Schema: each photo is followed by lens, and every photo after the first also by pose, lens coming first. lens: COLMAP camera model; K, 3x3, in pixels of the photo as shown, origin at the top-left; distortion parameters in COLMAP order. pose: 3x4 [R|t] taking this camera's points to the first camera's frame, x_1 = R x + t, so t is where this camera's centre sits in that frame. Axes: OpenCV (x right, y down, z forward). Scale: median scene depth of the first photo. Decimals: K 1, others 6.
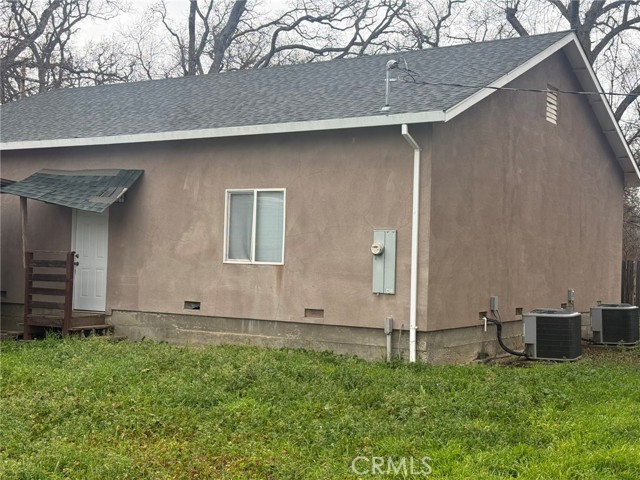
lens RADIAL K [[904.6, 0, 320.0], [0, 904.6, 240.0], [0, 0, 1]] dist [0.213017, -0.504046]
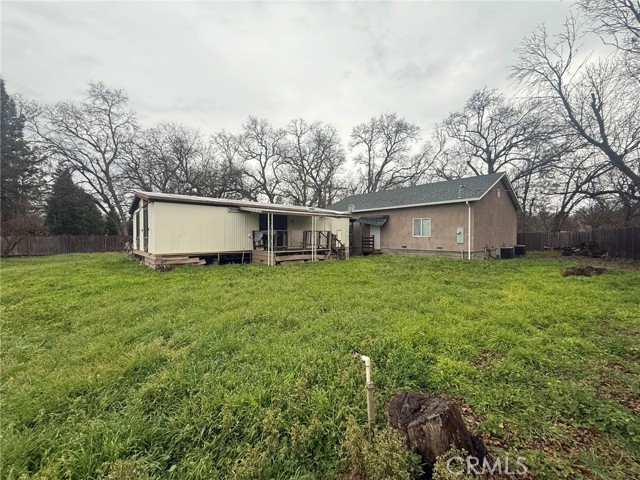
lens RADIAL K [[257.3, 0, 320.0], [0, 257.3, 240.0], [0, 0, 1]] dist [0.000217, 0.000138]
pose [[0.961304, -0.024750, -0.274375, -0.191697], [0.033891, 0.999016, 0.028623, -0.007858], [0.273397, -0.036815, 0.961197, -0.245822]]
